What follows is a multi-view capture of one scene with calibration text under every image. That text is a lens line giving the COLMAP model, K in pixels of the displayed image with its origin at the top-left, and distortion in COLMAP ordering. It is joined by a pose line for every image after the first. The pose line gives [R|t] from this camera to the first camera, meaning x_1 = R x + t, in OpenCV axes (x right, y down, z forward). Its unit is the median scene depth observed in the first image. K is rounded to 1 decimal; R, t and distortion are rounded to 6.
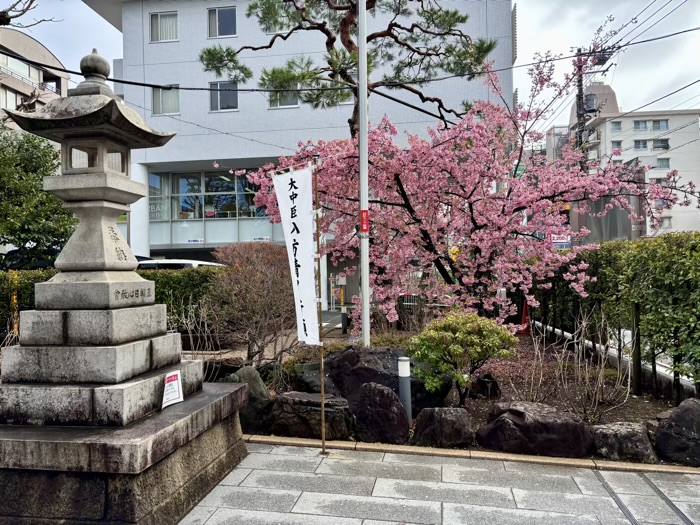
lens RADIAL K [[525.0, 0, 350.0], [0, 525.0, 262.5], [0, 0, 1]] dist [0.069119, -0.000478]
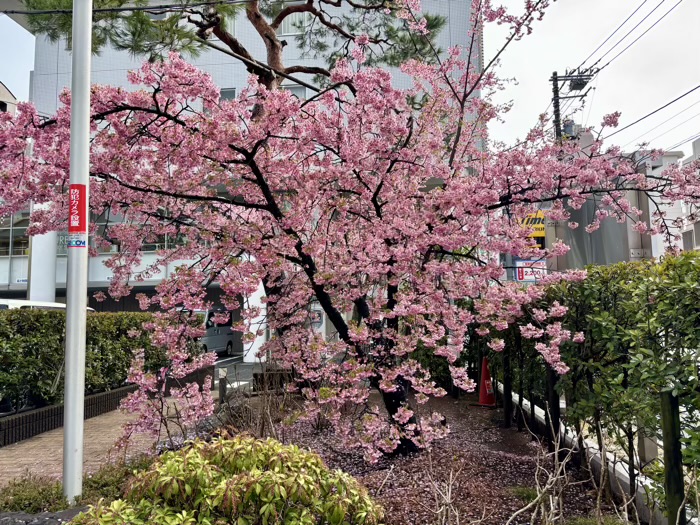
lens RADIAL K [[525.0, 0, 350.0], [0, 525.0, 262.5], [0, 0, 1]] dist [0.069119, -0.000478]
pose [[0.999624, 0.009377, 0.025765, 0.198680], [-0.007387, 0.997061, -0.076256, 0.000496], [-0.026404, 0.076037, 0.996755, 0.434519]]
